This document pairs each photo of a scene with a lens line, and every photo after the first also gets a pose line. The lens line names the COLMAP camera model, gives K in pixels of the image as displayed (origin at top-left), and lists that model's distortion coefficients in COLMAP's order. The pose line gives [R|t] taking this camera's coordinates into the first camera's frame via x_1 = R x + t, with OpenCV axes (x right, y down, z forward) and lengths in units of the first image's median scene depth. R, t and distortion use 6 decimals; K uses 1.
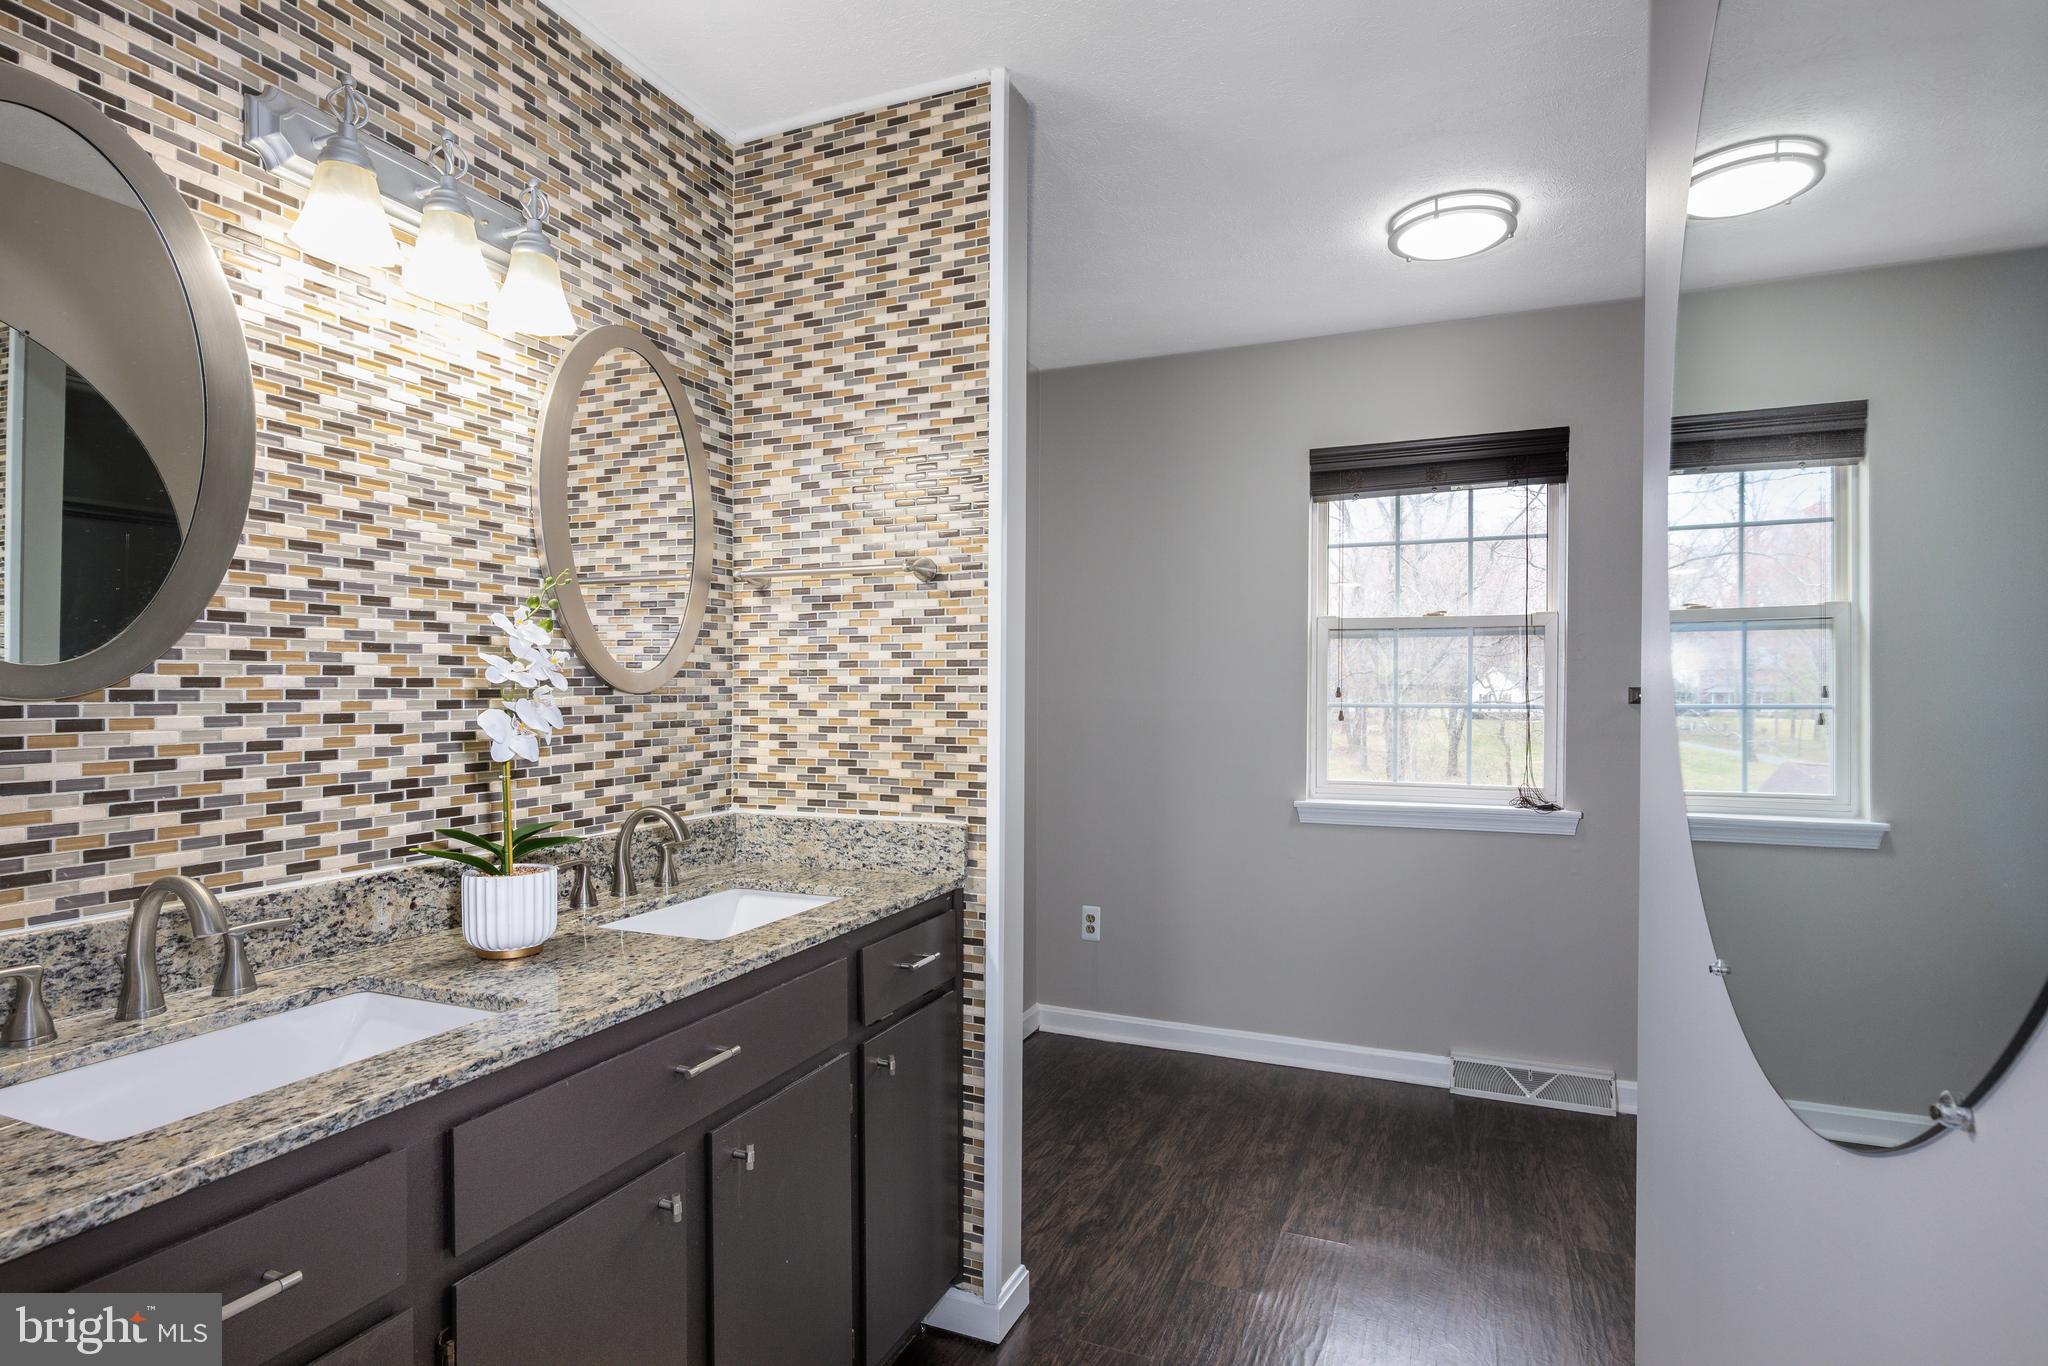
lens RADIAL K [[1050.2, 0, 1019.7], [0, 1050.2, 699.3], [0, 0, 1]] dist [-0.001905, 0.001547]
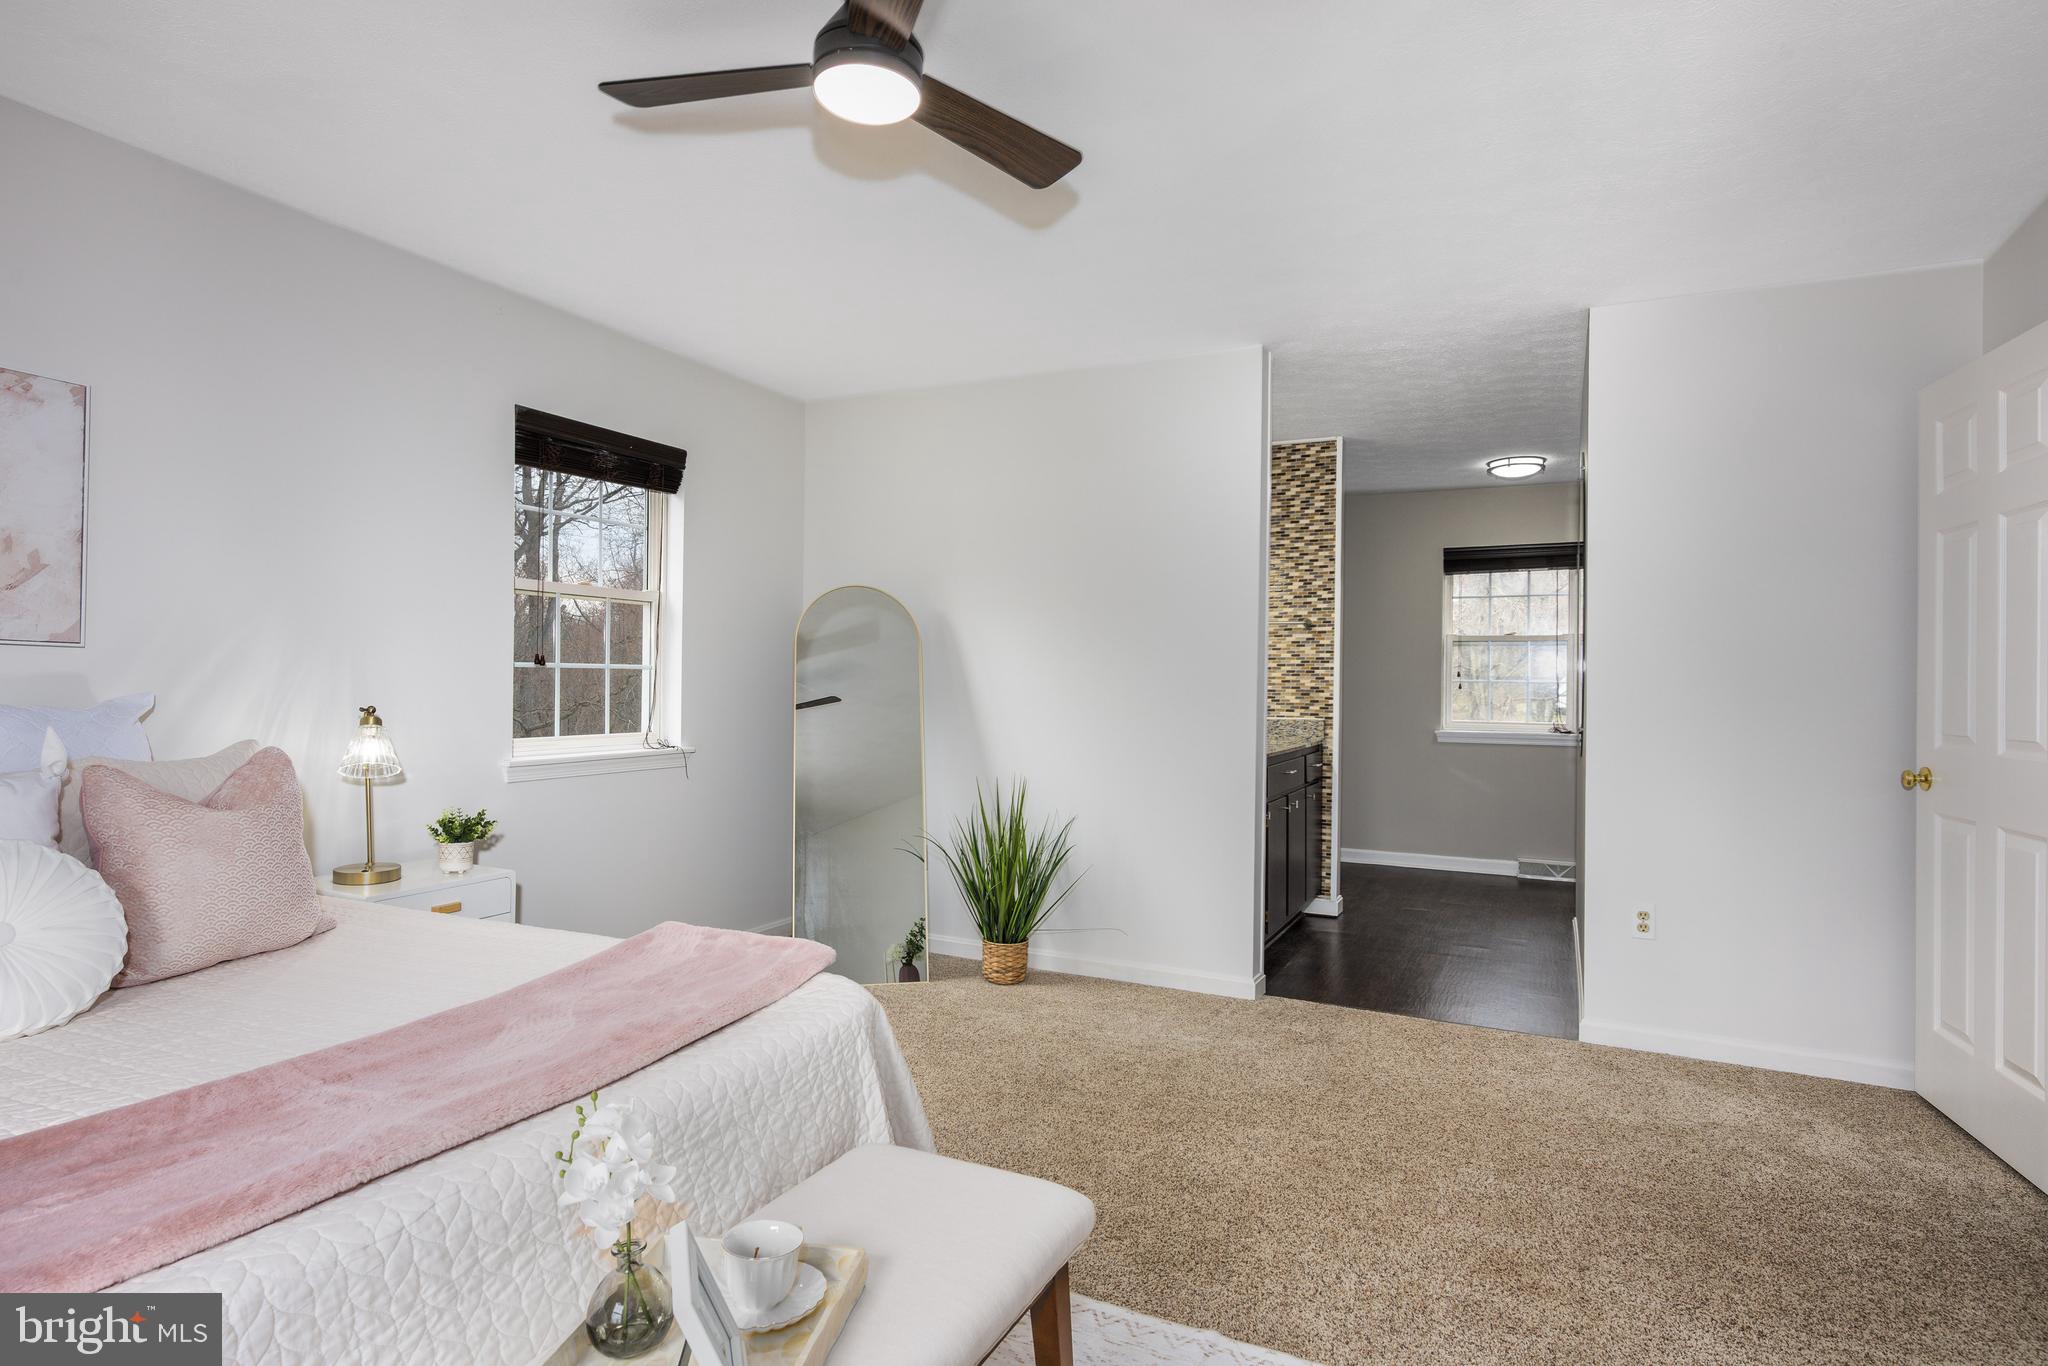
lens RADIAL K [[1101.0, 0, 1023.6], [0, 1101.0, 680.6], [0, 0, 1]] dist [0.007234, 0.001566]
pose [[0.998757, 0.006260, -0.049449, -0.384454], [-0.006838, 0.999910, -0.011547, 0.033284], [0.049372, 0.011871, 0.998710, -1.035234]]
